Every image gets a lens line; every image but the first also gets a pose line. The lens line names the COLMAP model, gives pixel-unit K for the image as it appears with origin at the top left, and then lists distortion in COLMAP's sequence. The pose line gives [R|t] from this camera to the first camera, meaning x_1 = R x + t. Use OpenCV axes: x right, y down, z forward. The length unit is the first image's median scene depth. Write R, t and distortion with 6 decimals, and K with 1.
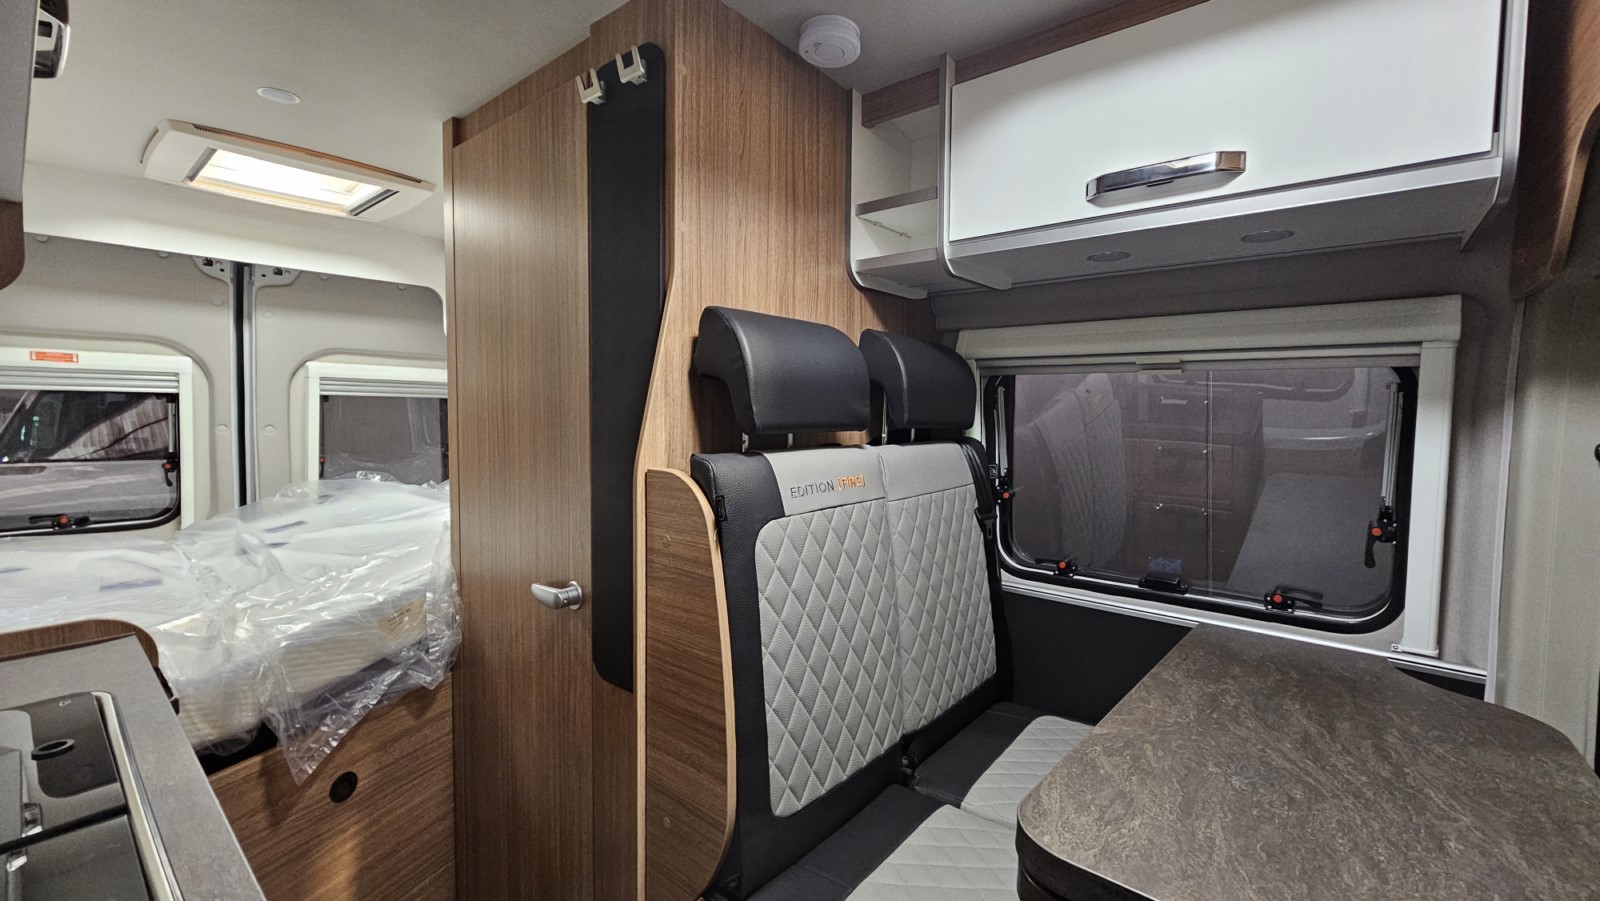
lens RADIAL K [[653.9, 0, 815.6], [0, 653.9, 442.5], [0, 0, 1]] dist [-0.000306, -0.000976]
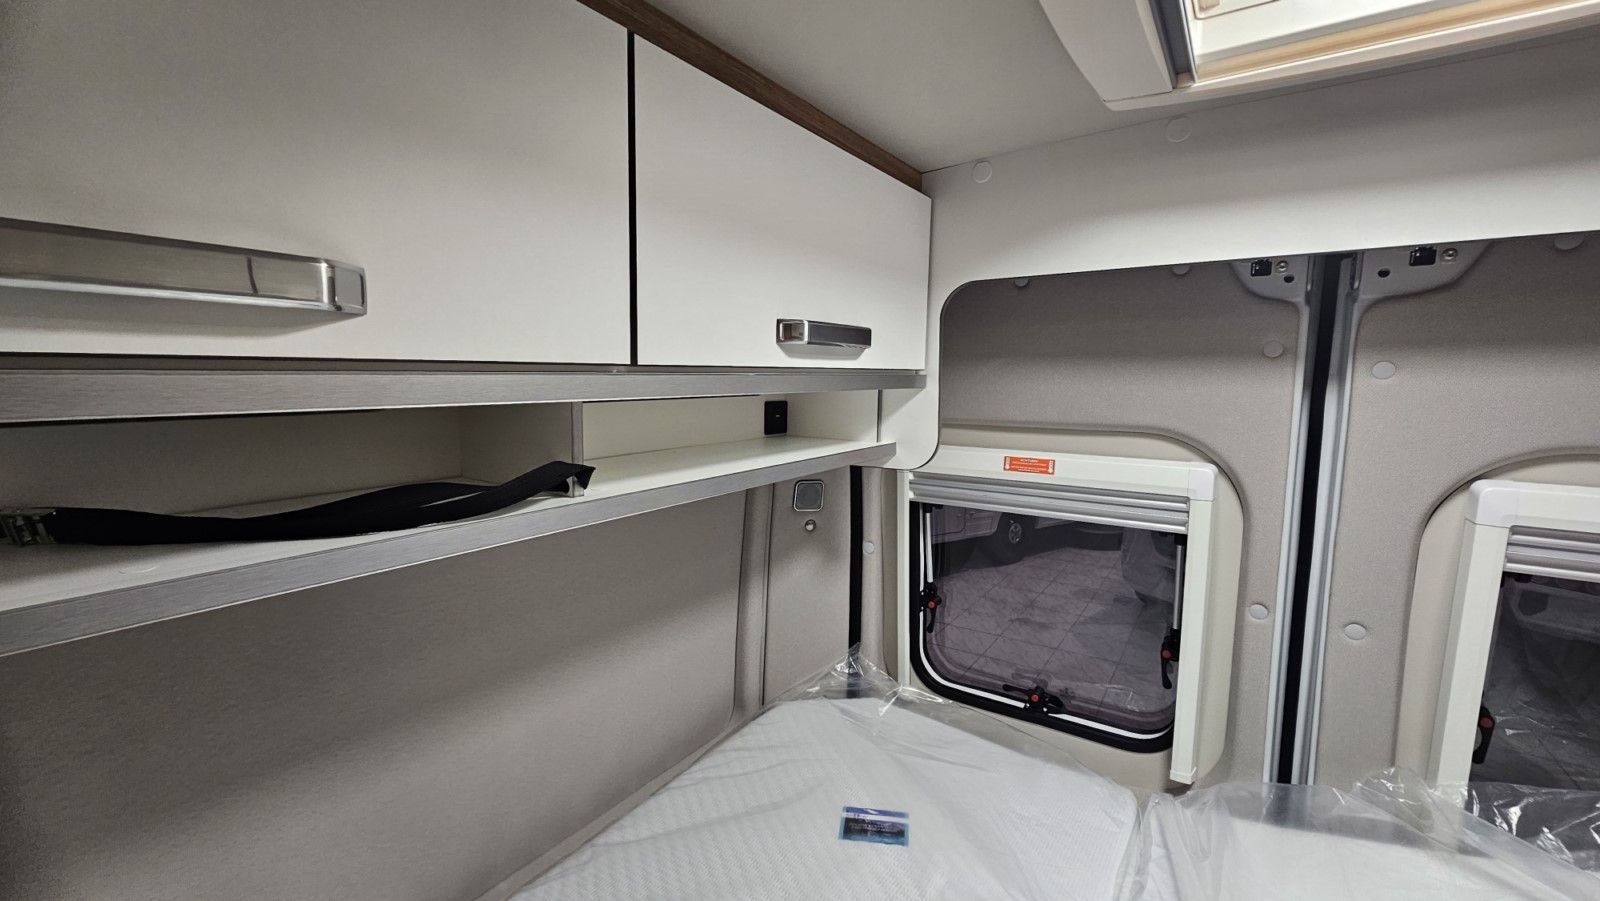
lens RADIAL K [[653.9, 0, 814.6], [0, 653.9, 442.1], [0, 0, 1]] dist [-0.000306, -0.000976]
pose [[0.102221, 0.097437, -0.989978, -0.826735], [-0.046856, 0.994558, 0.093049, -0.302686], [0.993658, 0.036874, 0.106230, 1.073926]]
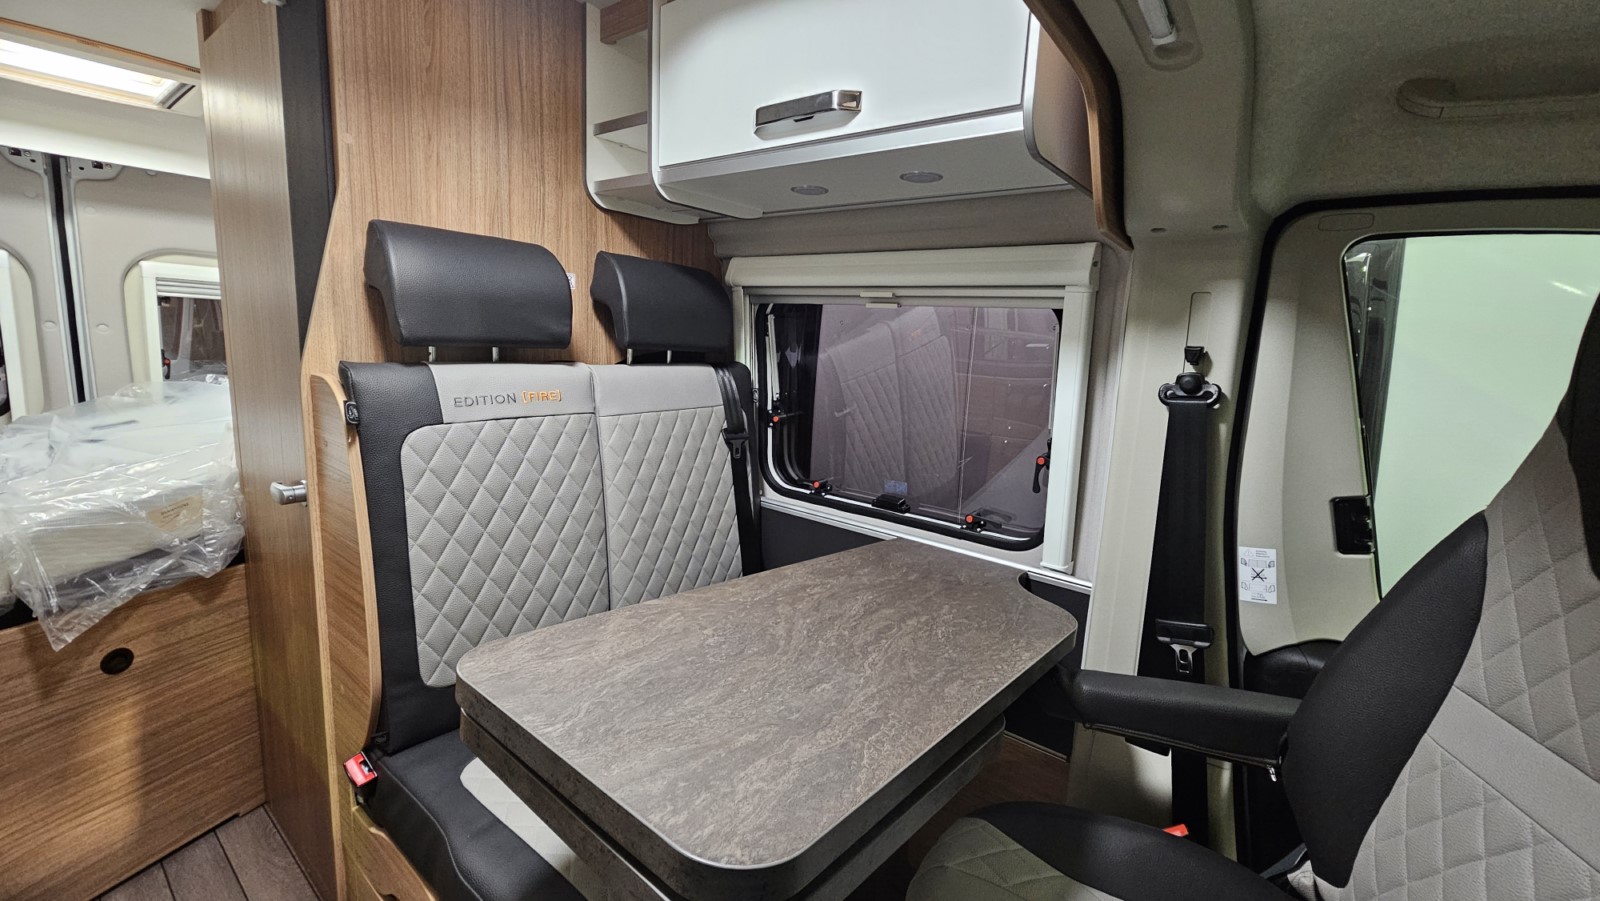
lens RADIAL K [[653.9, 0, 811.4], [0, 653.9, 443.1], [0, 0, 1]] dist [-0.000306, -0.000976]
pose [[0.998806, 0.037188, 0.031687, 0.395267], [-0.040447, 0.993180, 0.109350, 0.001986], [-0.027404, -0.110501, 0.993498, -0.070594]]
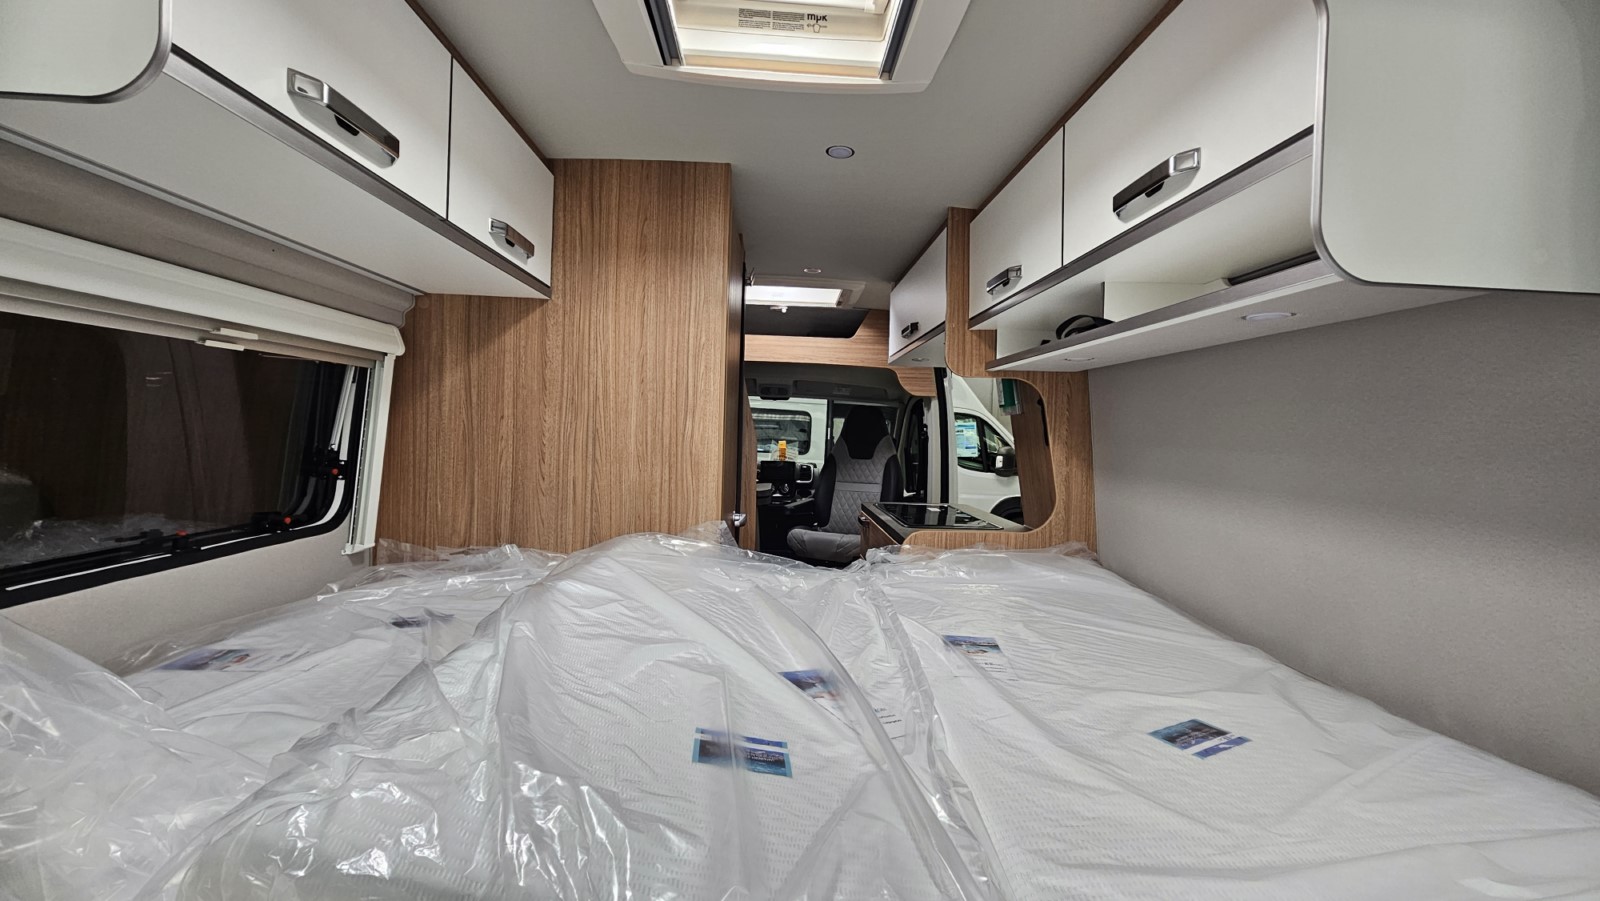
lens RADIAL K [[653.9, 0, 816.1], [0, 653.9, 446.5], [0, 0, 1]] dist [-0.000306, -0.000976]
pose [[-0.680878, -0.051175, 0.730607, -1.769241], [-0.003352, 0.997763, 0.066763, -0.092281], [-0.732390, 0.043009, -0.679526, 1.956108]]
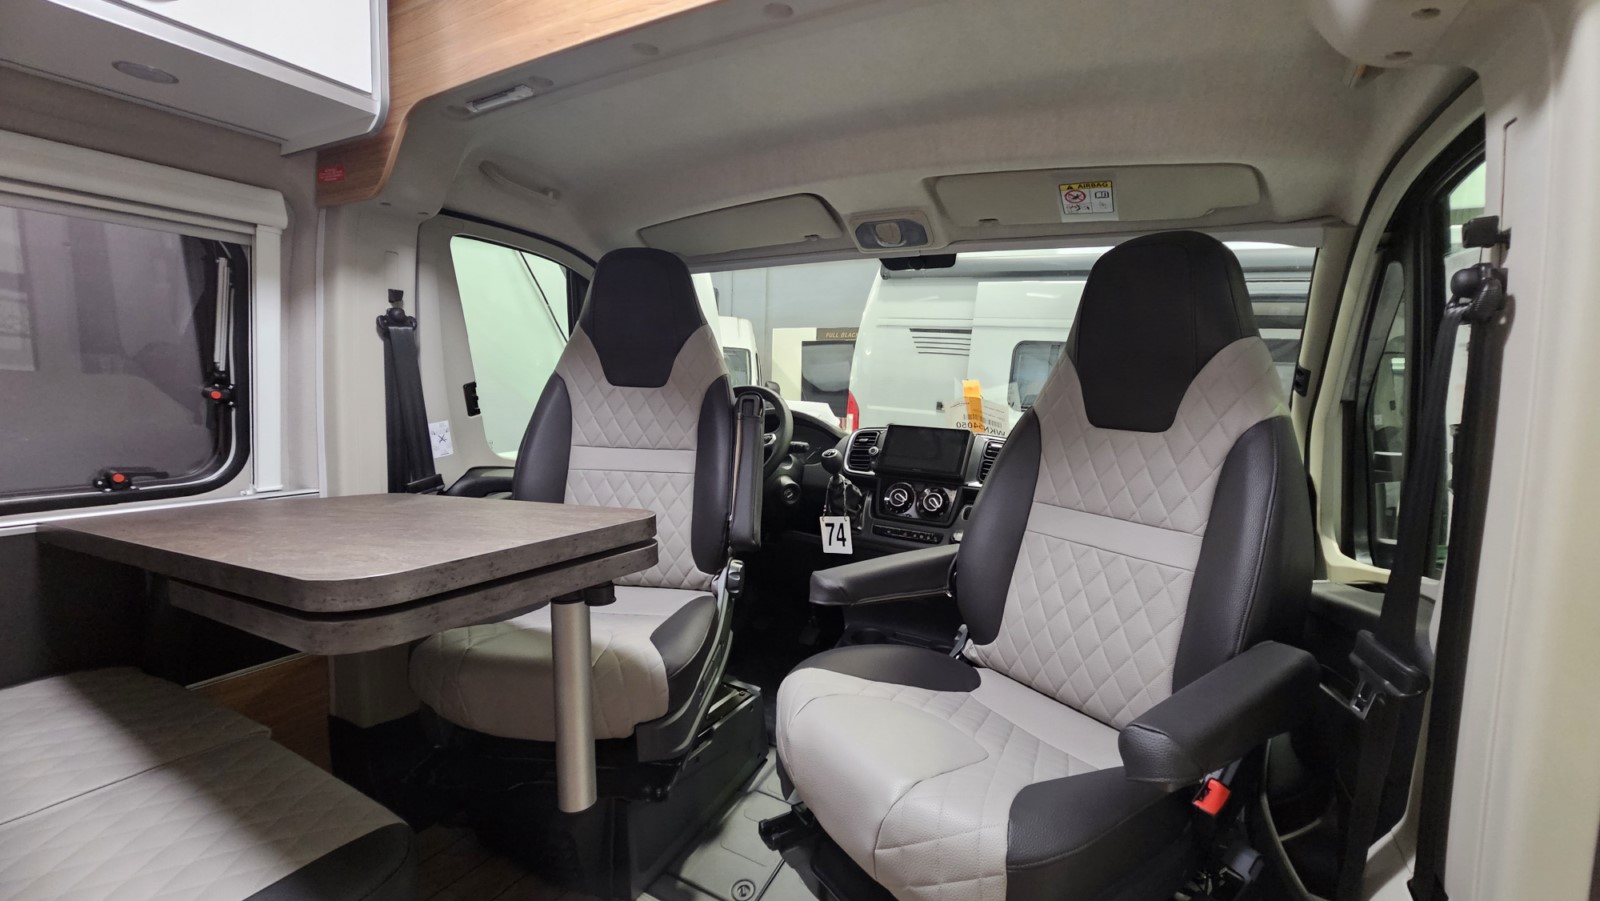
lens RADIAL K [[653.9, 0, 811.8], [0, 653.9, 443.6], [0, 0, 1]] dist [-0.000306, -0.000976]
pose [[-0.177244, -0.109690, 0.978035, -0.361626], [0.013149, 0.993417, 0.113798, 0.096081], [-0.984079, 0.033031, -0.174635, 0.190057]]
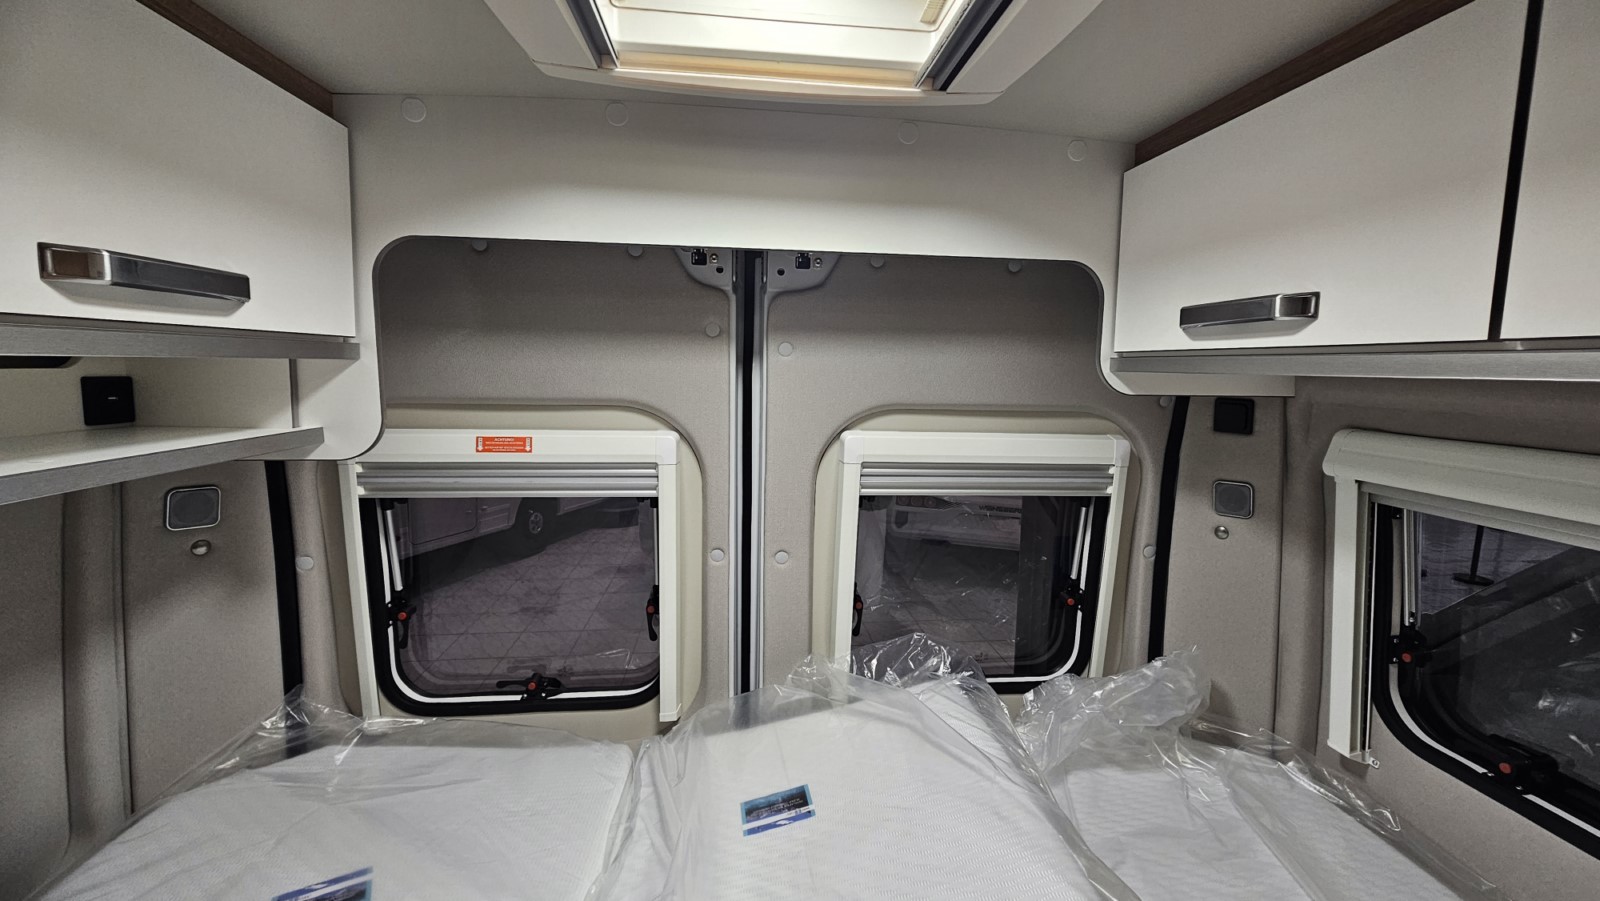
lens RADIAL K [[653.9, 0, 817.2], [0, 653.9, 441.4], [0, 0, 1]] dist [-0.000306, -0.000976]
pose [[0.719176, 0.088338, -0.689189, -0.809915], [-0.045682, 0.995751, 0.079962, -0.290445], [0.693324, -0.026023, 0.720156, 1.139027]]
